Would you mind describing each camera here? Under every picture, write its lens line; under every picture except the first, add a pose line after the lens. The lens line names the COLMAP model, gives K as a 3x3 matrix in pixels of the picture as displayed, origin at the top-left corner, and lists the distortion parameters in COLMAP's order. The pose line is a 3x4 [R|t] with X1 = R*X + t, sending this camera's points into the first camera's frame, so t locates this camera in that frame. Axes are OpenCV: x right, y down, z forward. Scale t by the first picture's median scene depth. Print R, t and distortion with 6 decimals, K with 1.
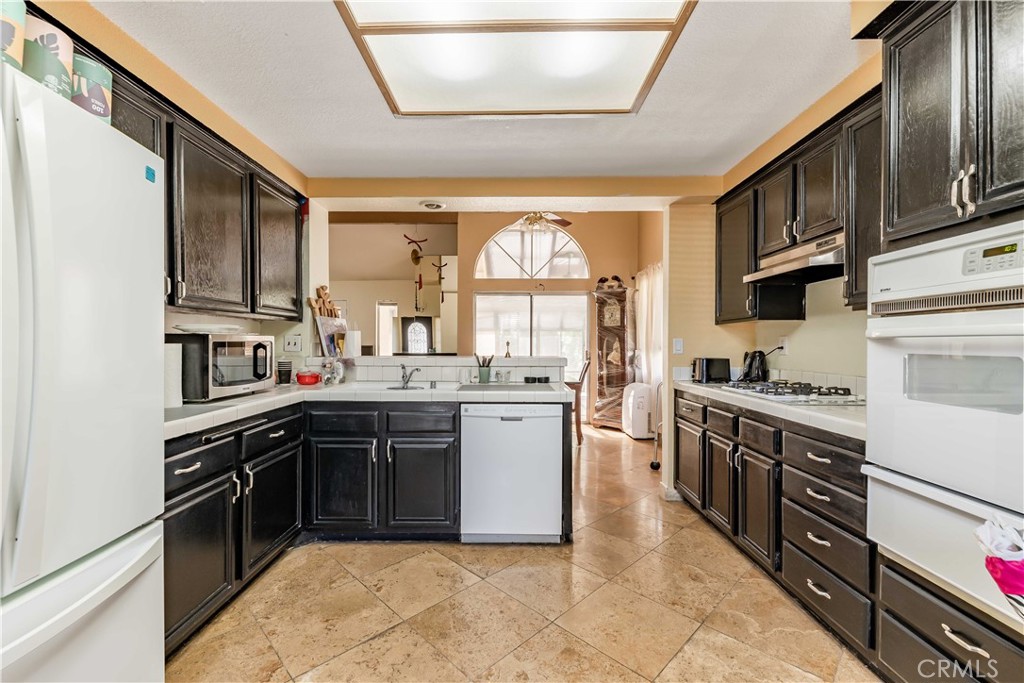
lens RADIAL K [[430.3, 0, 506.8], [0, 430.3, 344.1], [0, 0, 1]] dist [0.001346, 0.000424]
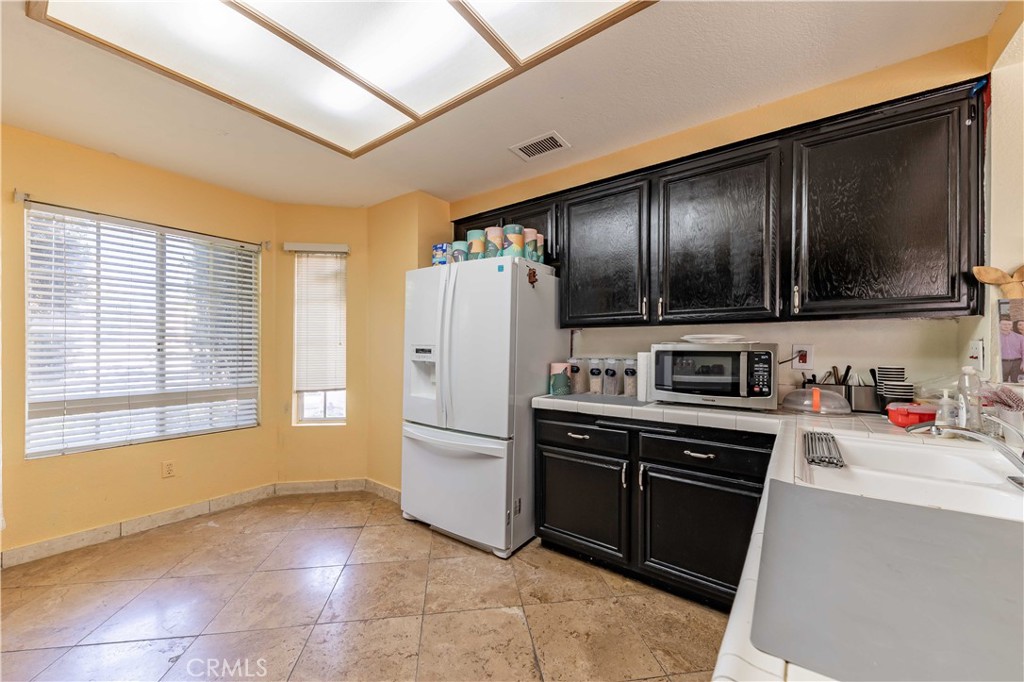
lens RADIAL K [[371.2, 0, 511.1], [0, 371.2, 350.1], [0, 0, 1]] dist [-0.001404, -0.001634]
pose [[-0.580106, -0.006579, -0.814514, 0.366744], [-0.013153, 0.999913, 0.001292, -0.002256], [0.814435, 0.011463, -0.580142, 1.318291]]
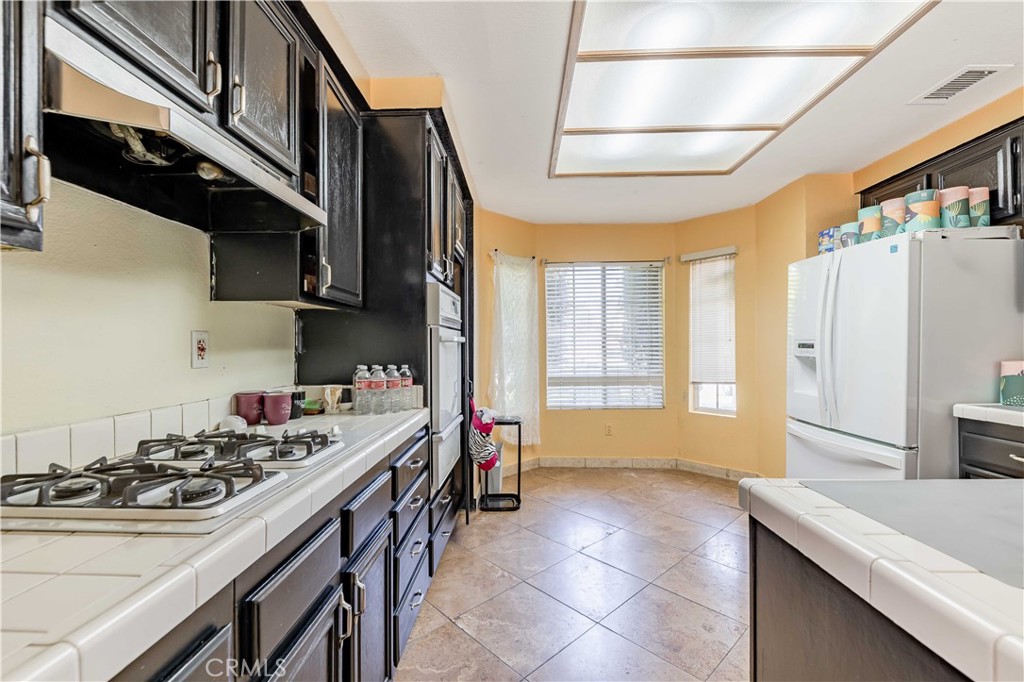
lens RADIAL K [[430.3, 0, 511.6], [0, 430.3, 345.3], [0, 0, 1]] dist [0.001346, 0.000424]
pose [[-0.999677, 0.001631, 0.025348, 0.434149], [0.001737, 0.999990, 0.004166, -0.002925], [-0.025341, 0.004209, -0.999670, 1.749322]]
